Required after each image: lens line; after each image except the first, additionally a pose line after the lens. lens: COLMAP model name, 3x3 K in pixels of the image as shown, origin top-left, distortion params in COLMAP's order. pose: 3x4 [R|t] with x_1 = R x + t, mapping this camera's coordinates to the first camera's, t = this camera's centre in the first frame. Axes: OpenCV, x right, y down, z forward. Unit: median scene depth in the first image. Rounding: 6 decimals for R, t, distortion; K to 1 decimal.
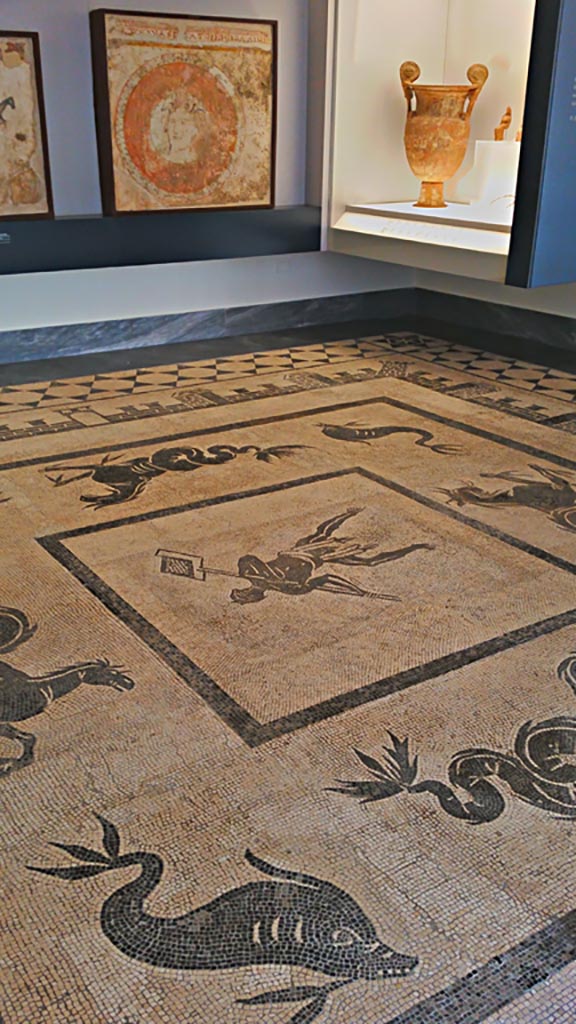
lens RADIAL K [[961.8, 0, 288.0], [0, 961.8, 512.0], [0, 0, 1]] dist [0.007342, 0.000727]
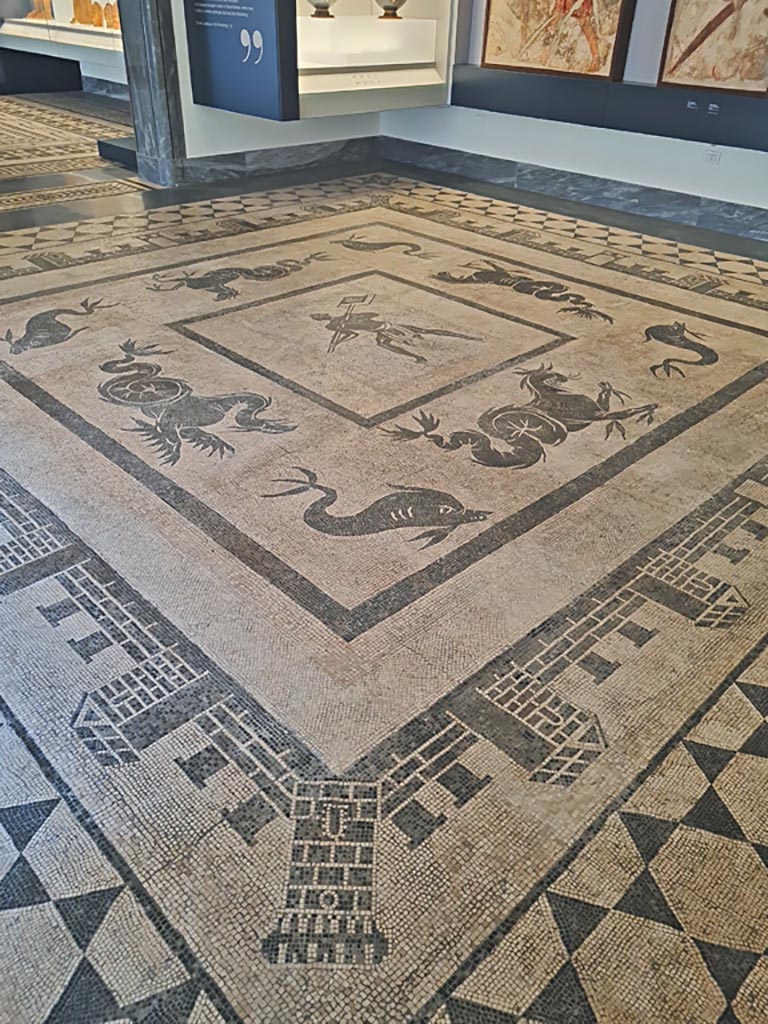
lens RADIAL K [[782.5, 0, 384.0], [0, 782.5, 512.0], [0, 0, 1]] dist [0.036012, -0.028466]
pose [[0.180647, 0.543360, -0.819833, 0.975051], [-0.393869, 0.803757, 0.445917, -0.221525], [0.901240, 0.242353, 0.359209, 0.530696]]
